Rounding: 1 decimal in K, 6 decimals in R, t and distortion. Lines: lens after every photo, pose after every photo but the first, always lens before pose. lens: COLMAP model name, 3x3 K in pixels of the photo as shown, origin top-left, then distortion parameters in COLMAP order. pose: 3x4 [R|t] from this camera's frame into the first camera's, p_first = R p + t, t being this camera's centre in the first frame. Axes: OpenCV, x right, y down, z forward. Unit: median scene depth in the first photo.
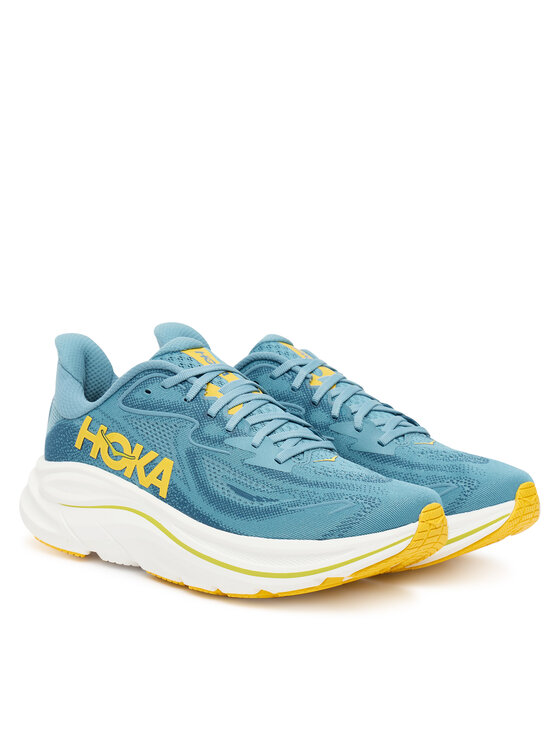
lens RADIAL K [[1879.9, 0, 280.0], [0, 1879.9, 373.0], [0, 0, 1]] dist [0.095644, 0.165625]
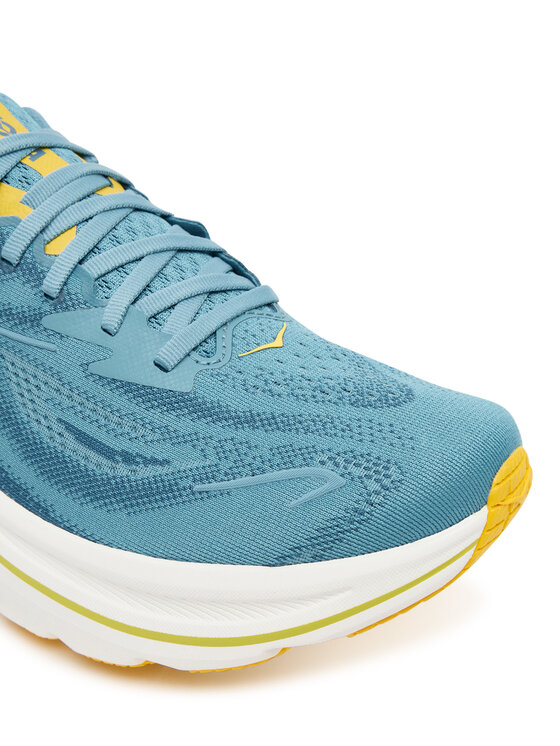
lens RADIAL K [[1000.7, 0, 280.0], [0, 1000.7, 373.0], [0, 0, 1]] dist [0.011837, 0.003712]
pose [[0.993902, -0.087003, 0.067744, 0.010968], [0.057324, 0.932506, 0.356577, -0.036984], [-0.094194, -0.350519, 0.931807, 0.772728]]
